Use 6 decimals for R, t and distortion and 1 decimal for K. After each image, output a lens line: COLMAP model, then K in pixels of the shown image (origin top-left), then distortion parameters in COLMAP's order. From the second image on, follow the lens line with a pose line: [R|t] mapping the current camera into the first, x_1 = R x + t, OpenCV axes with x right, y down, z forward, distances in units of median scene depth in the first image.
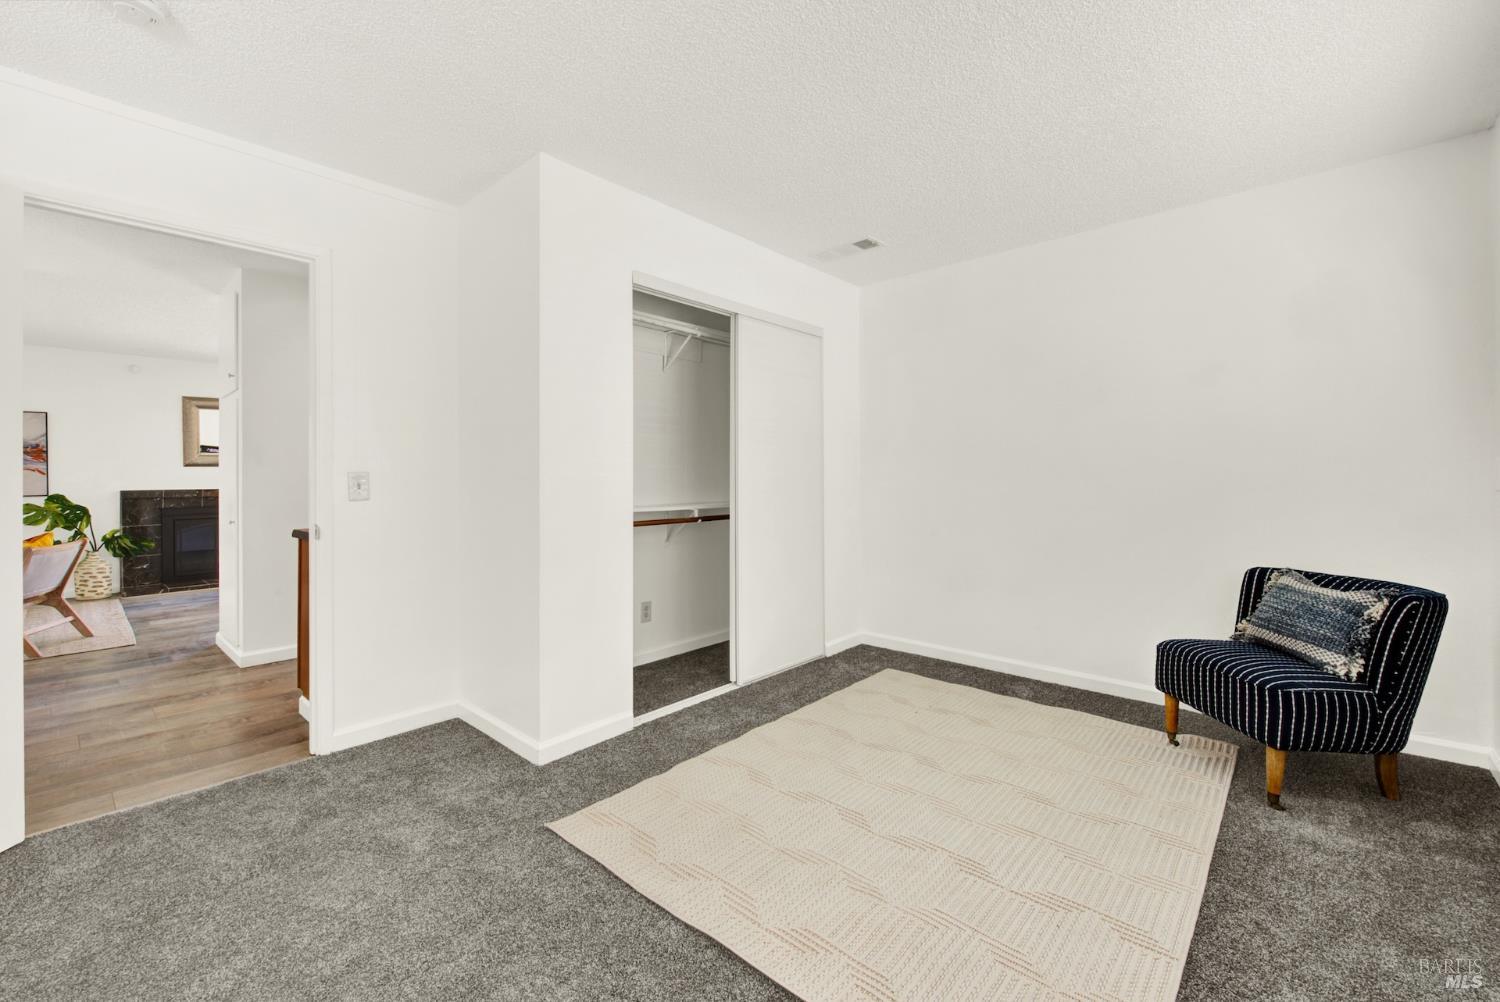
lens RADIAL K [[612.9, 0, 745.6], [0, 612.9, 473.5], [0, 0, 1]] dist [0.003098, -0.002905]
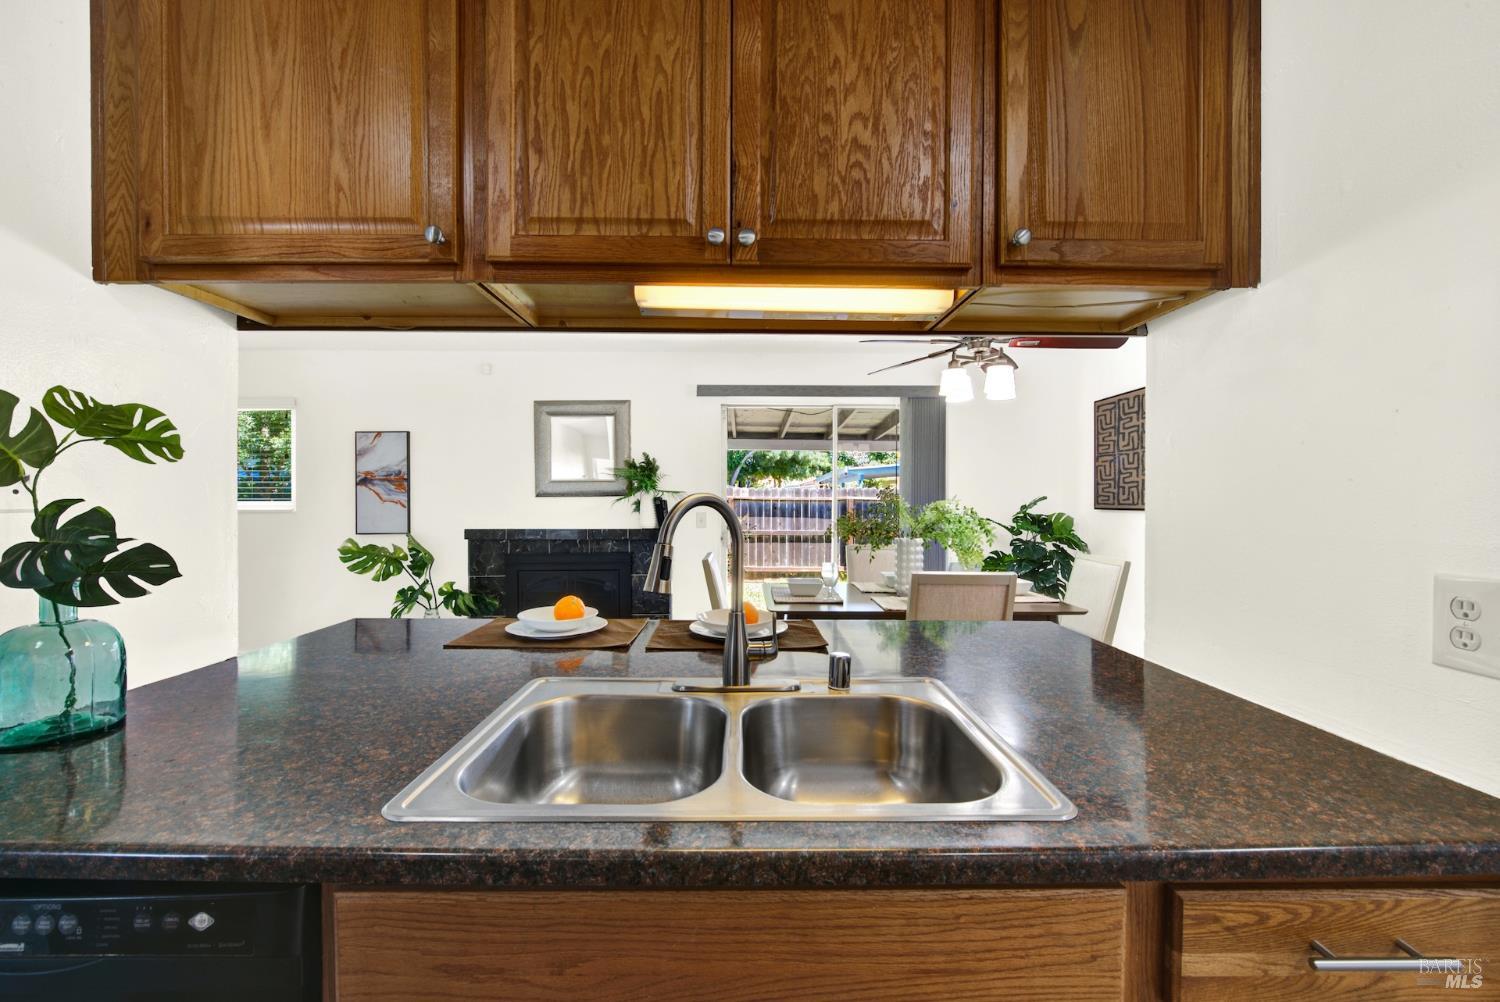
lens RADIAL K [[612.9, 0, 749.1], [0, 612.9, 502.9], [0, 0, 1]] dist [0.003098, -0.002905]
pose [[0.672592, 0.009830, -0.739948, -0.233896], [-0.002396, 0.999935, 0.011106, -0.014715], [0.740010, -0.005697, 0.672572, 0.782210]]
